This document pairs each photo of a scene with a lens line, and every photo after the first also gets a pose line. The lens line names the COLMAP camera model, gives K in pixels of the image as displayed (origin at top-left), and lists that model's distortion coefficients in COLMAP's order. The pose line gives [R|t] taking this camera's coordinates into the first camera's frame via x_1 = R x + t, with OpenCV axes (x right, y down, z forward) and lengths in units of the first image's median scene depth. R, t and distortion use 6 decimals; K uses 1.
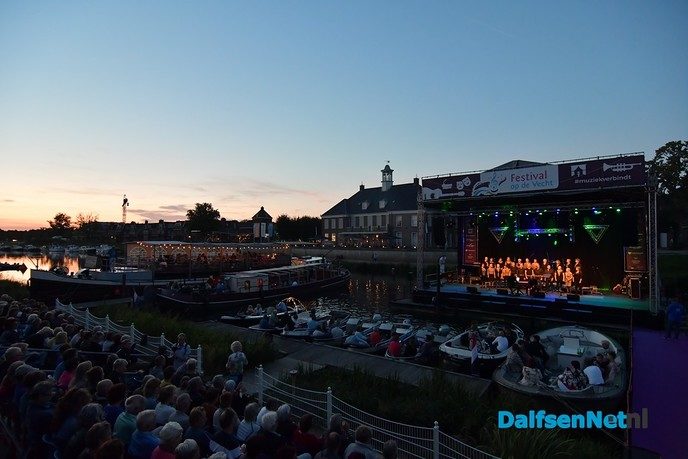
lens RADIAL K [[373.8, 0, 344.0], [0, 373.8, 229.5], [0, 0, 1]] dist [0.001760, -0.000946]
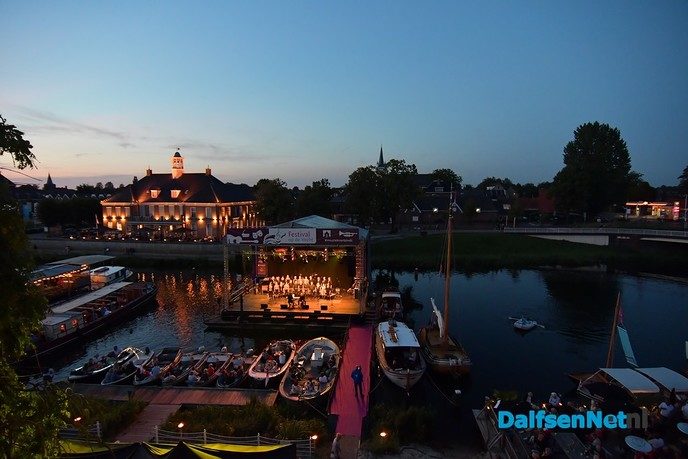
lens RADIAL K [[373.8, 0, 344.0], [0, 373.8, 229.5], [0, 0, 1]] dist [0.001760, -0.000946]
pose [[0.850257, -0.054241, 0.523565, -0.130832], [-0.012181, 0.992382, 0.122592, -0.306338], [-0.526227, -0.110613, 0.843119, -0.333060]]
